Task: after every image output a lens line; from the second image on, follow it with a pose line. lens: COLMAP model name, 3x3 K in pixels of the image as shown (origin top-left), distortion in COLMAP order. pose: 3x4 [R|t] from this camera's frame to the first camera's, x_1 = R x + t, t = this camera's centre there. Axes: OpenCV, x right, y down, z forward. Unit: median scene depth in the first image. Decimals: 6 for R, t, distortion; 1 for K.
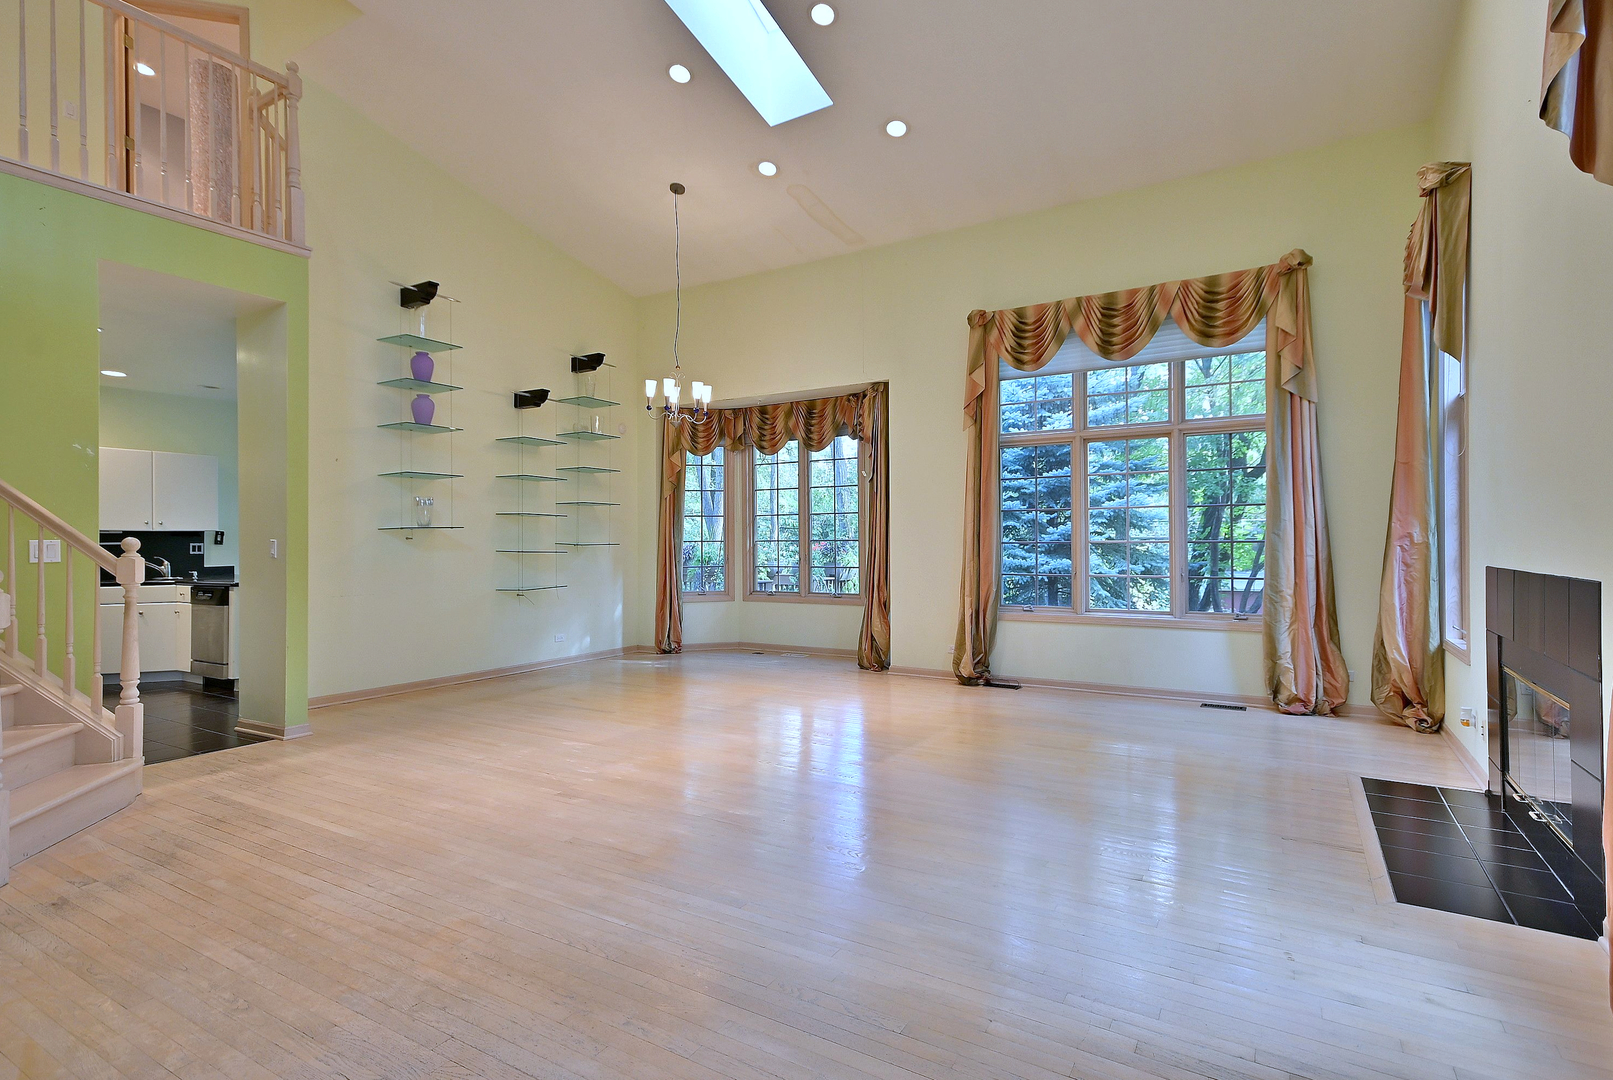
lens RADIAL K [[806.4, 0, 808.1], [0, 806.4, 530.8], [0, 0, 1]] dist [0.020799, 0.001398]
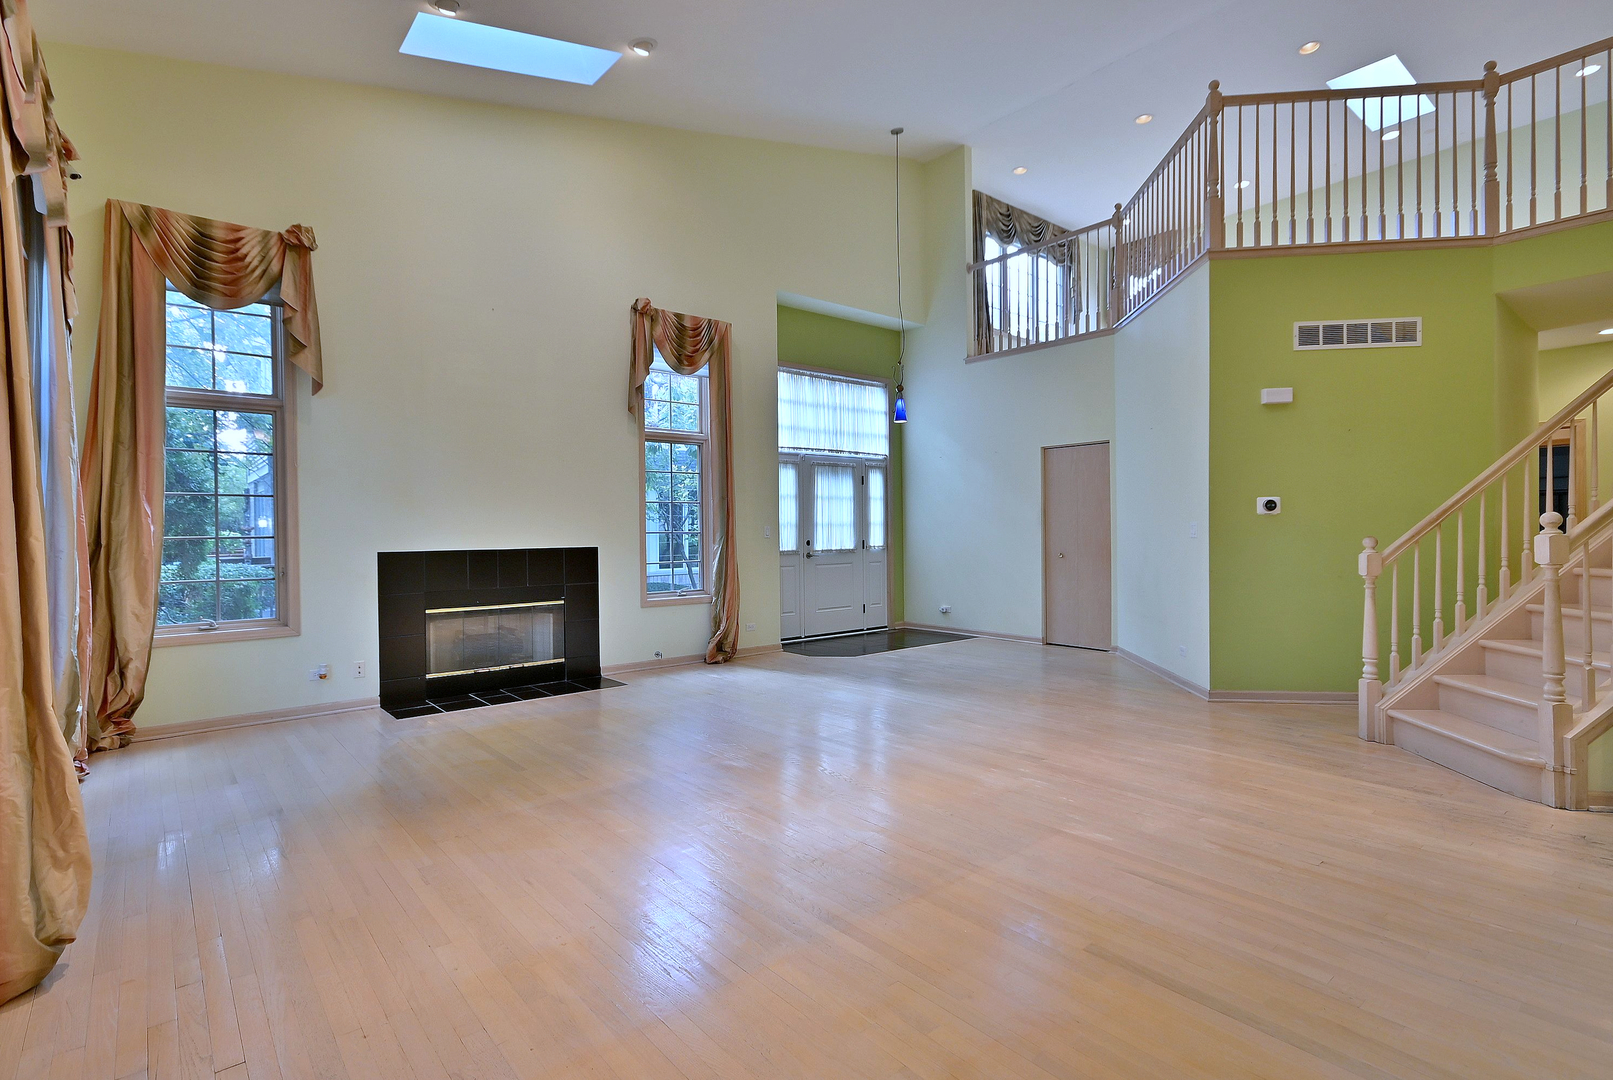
lens RADIAL K [[777.0, 0, 801.4], [0, 777.0, 531.8], [0, 0, 1]] dist [0.015687, -0.000164]
pose [[-0.945812, 0.011943, 0.324496, -0.196020], [0.009974, 0.999920, -0.007732, 0.015979], [-0.324563, -0.004076, -0.945855, 1.188127]]
